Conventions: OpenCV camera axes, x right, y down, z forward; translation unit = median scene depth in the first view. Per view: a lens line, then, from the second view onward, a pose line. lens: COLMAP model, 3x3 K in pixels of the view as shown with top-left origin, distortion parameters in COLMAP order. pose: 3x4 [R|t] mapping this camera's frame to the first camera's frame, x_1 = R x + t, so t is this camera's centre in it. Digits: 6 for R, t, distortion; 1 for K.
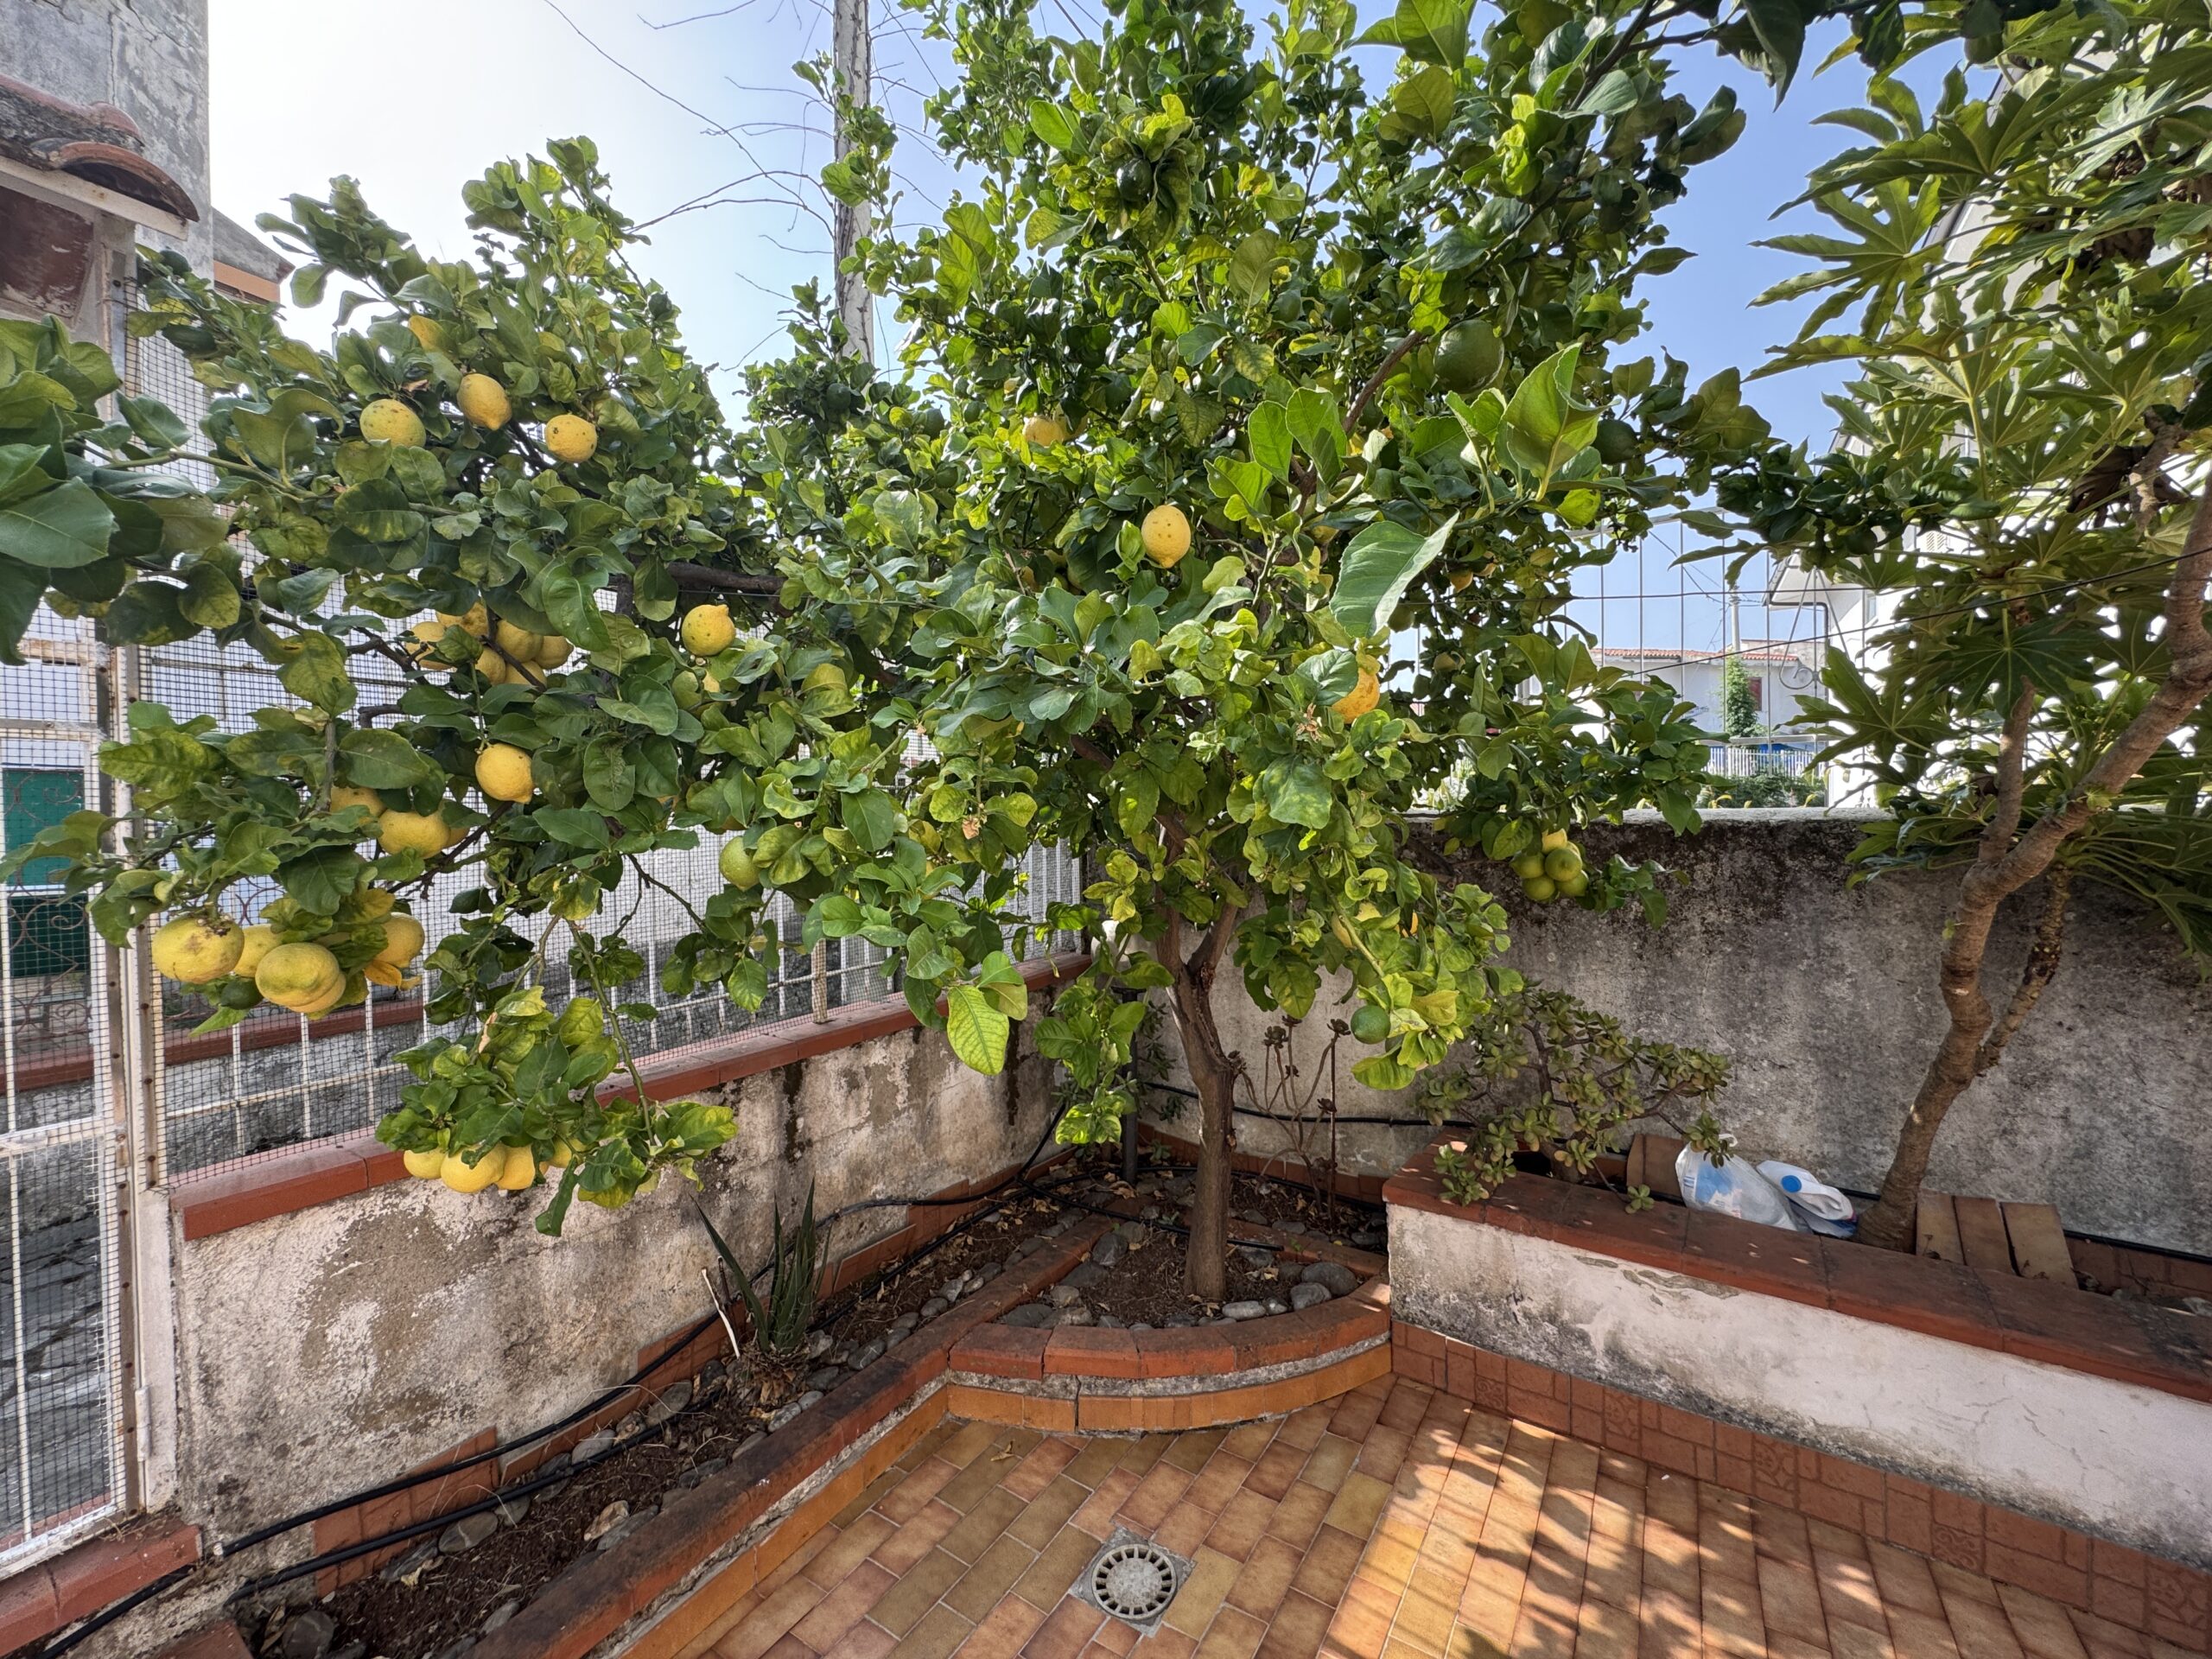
lens RADIAL K [[883.7, 0, 1101.4], [0, 883.7, 832.0], [0, 0, 1]] dist [-0.001896, 0.000145]
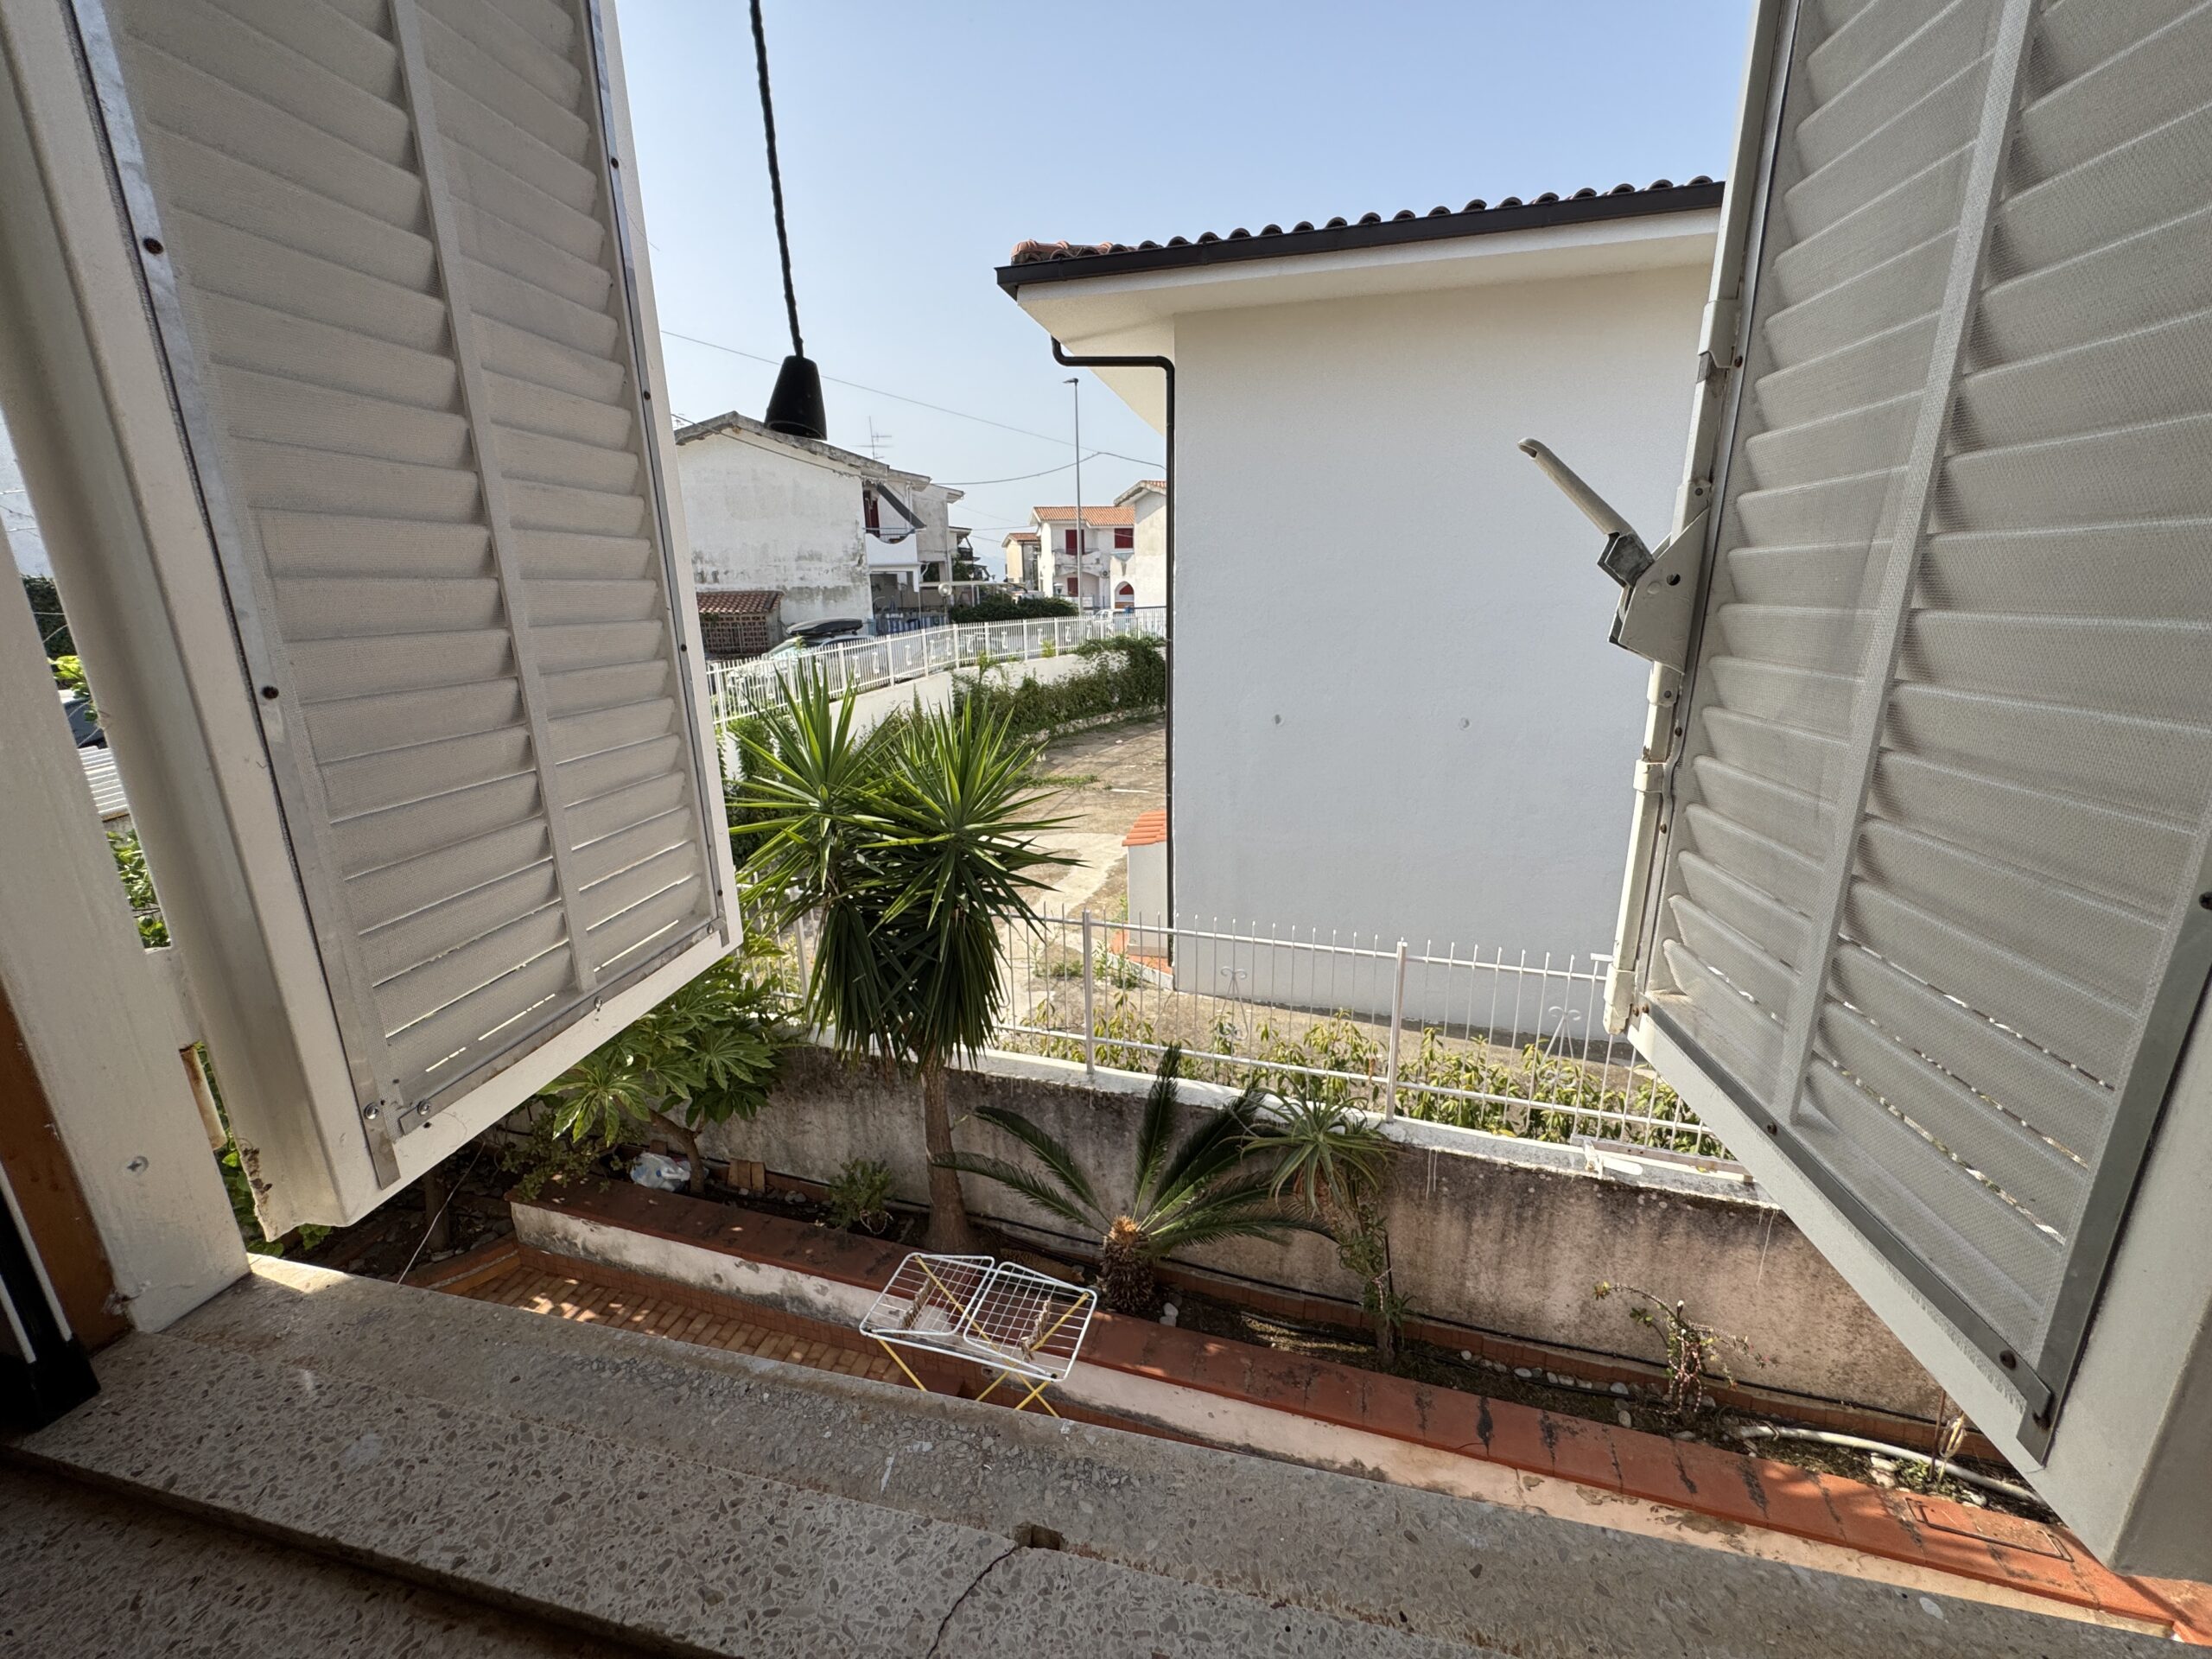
lens RADIAL K [[883.7, 0, 1101.4], [0, 883.7, 832.0], [0, 0, 1]] dist [-0.001896, 0.000145]
pose [[0.944840, -0.089653, 0.315022, 1.269025], [0.007030, 0.967138, 0.254156, -1.178408], [-0.327455, -0.237922, 0.914421, -1.490034]]
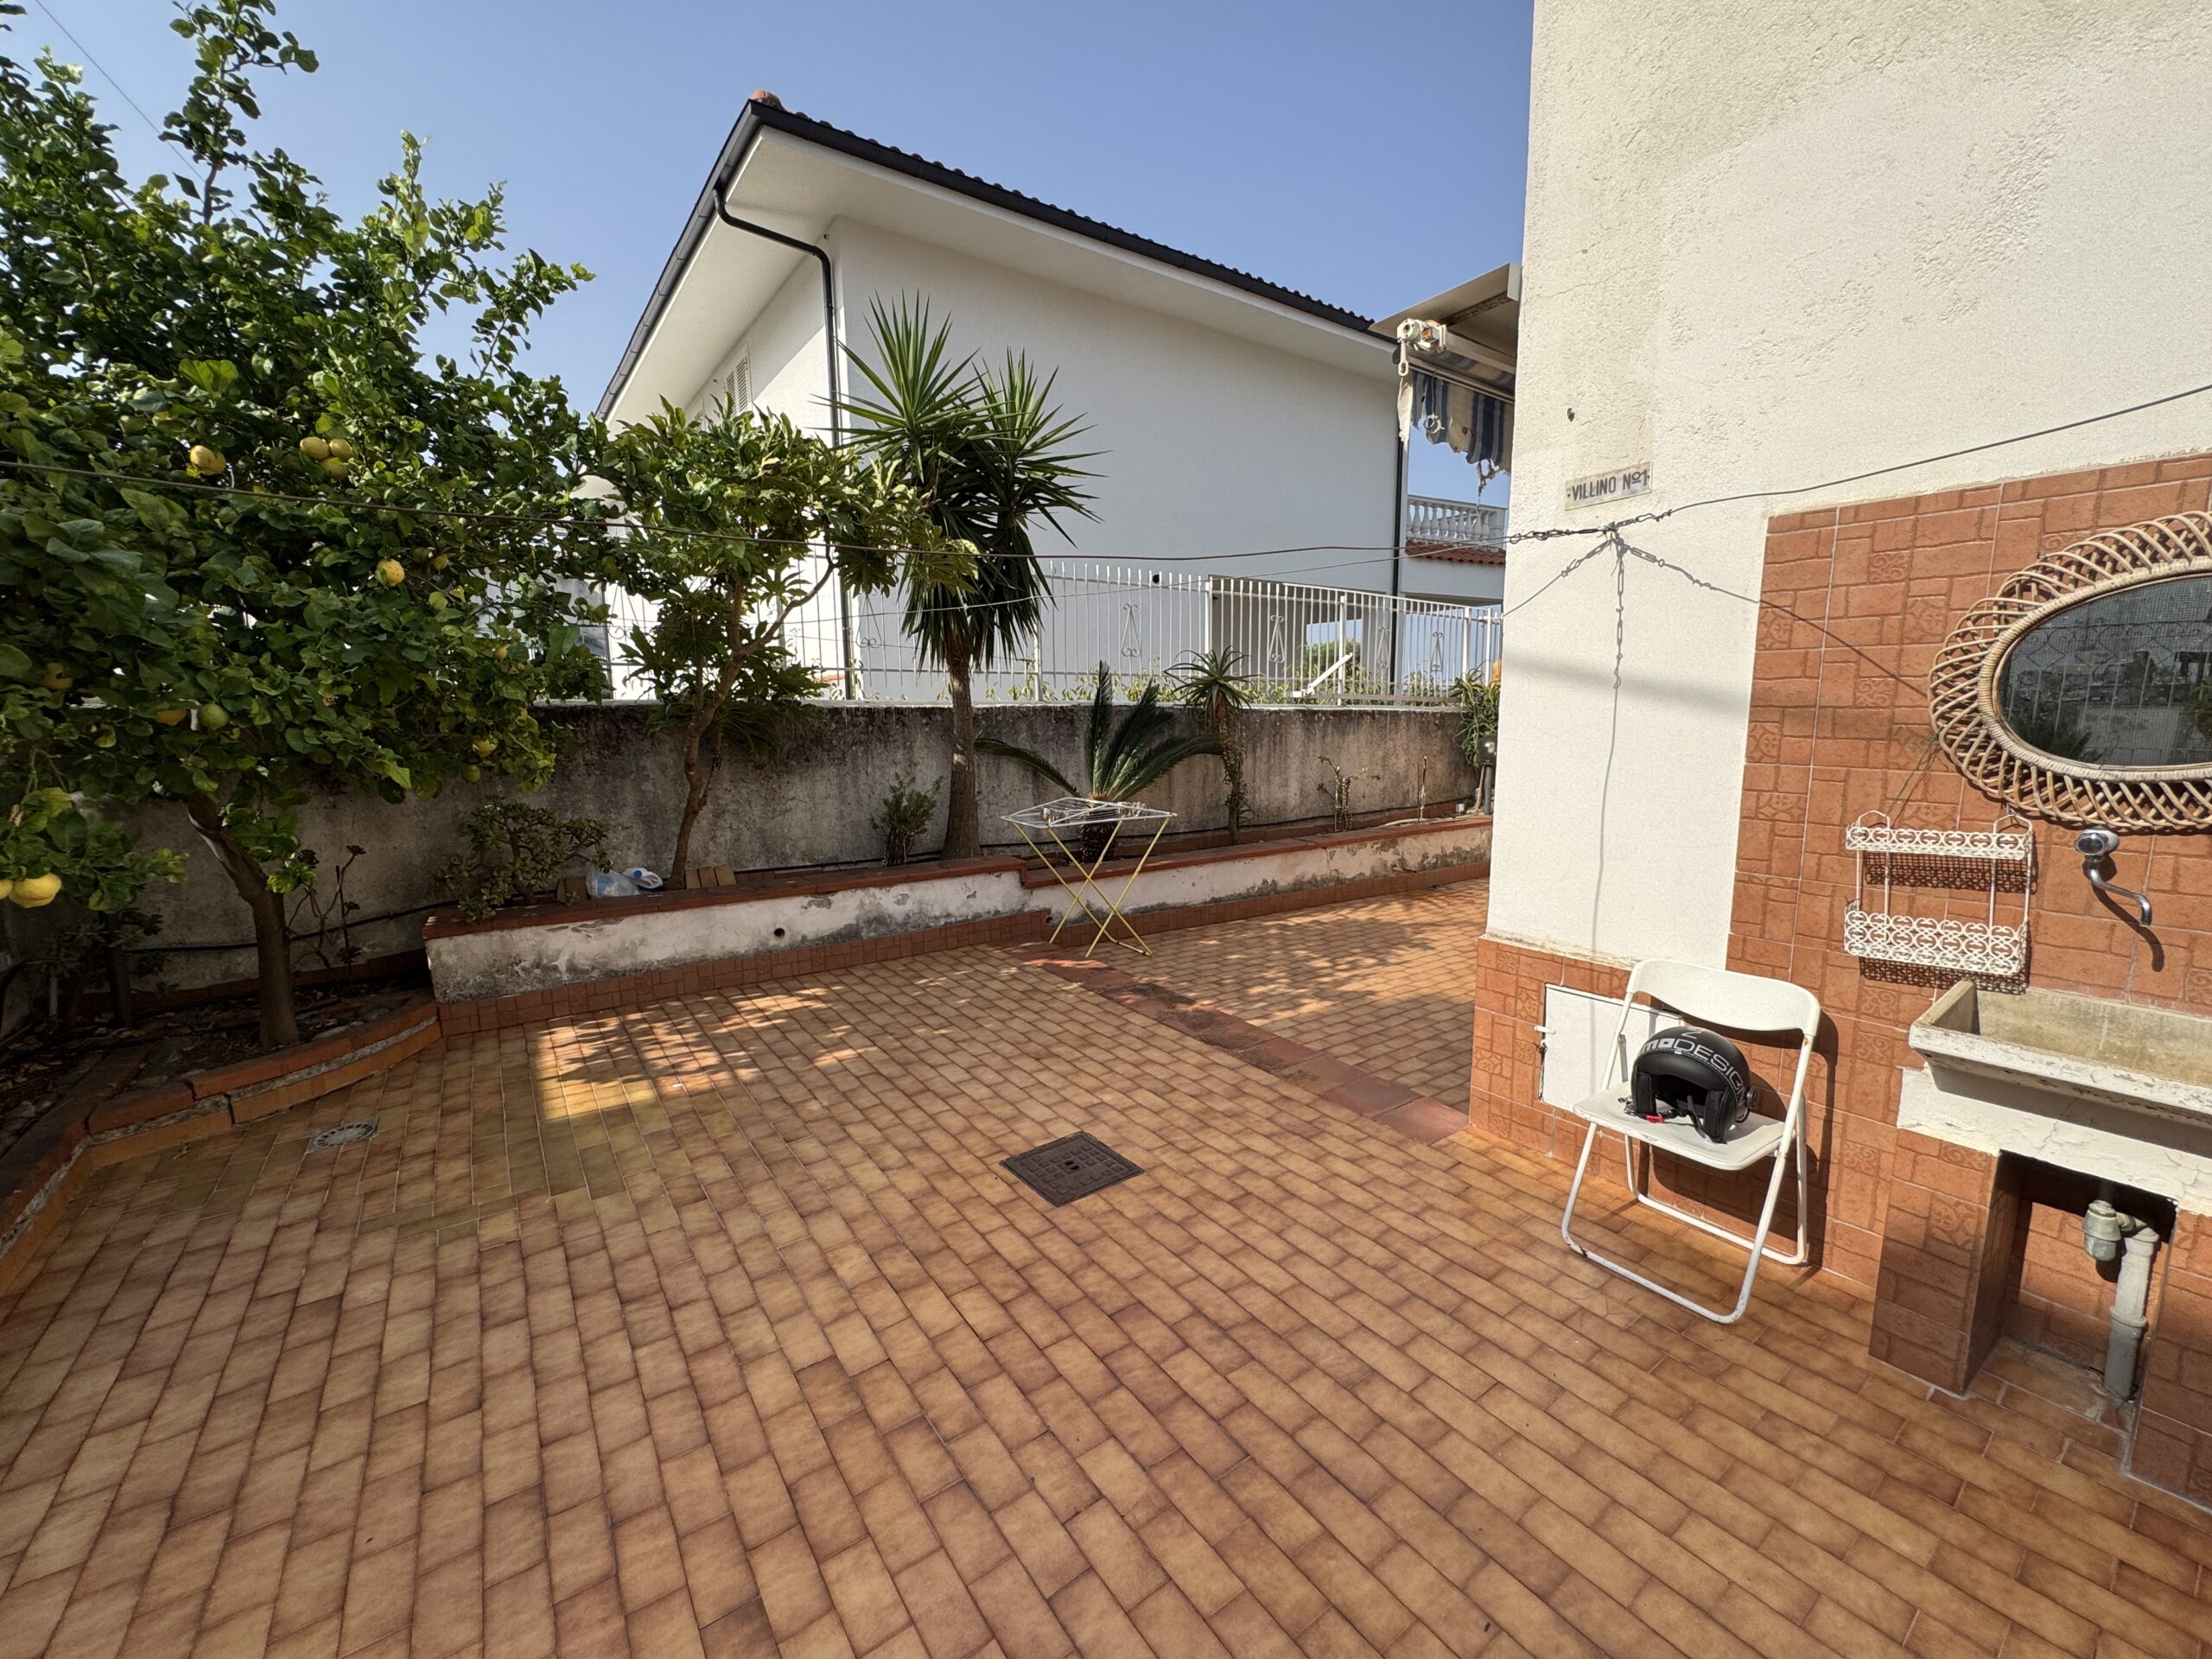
lens RADIAL K [[883.7, 0, 1101.4], [0, 883.7, 832.0], [0, 0, 1]] dist [-0.001896, 0.000145]
pose [[0.364966, -0.126499, 0.922387, -0.792445], [0.016231, 0.991440, 0.129547, 0.034036], [-0.930879, -0.032308, 0.363895, -0.848024]]
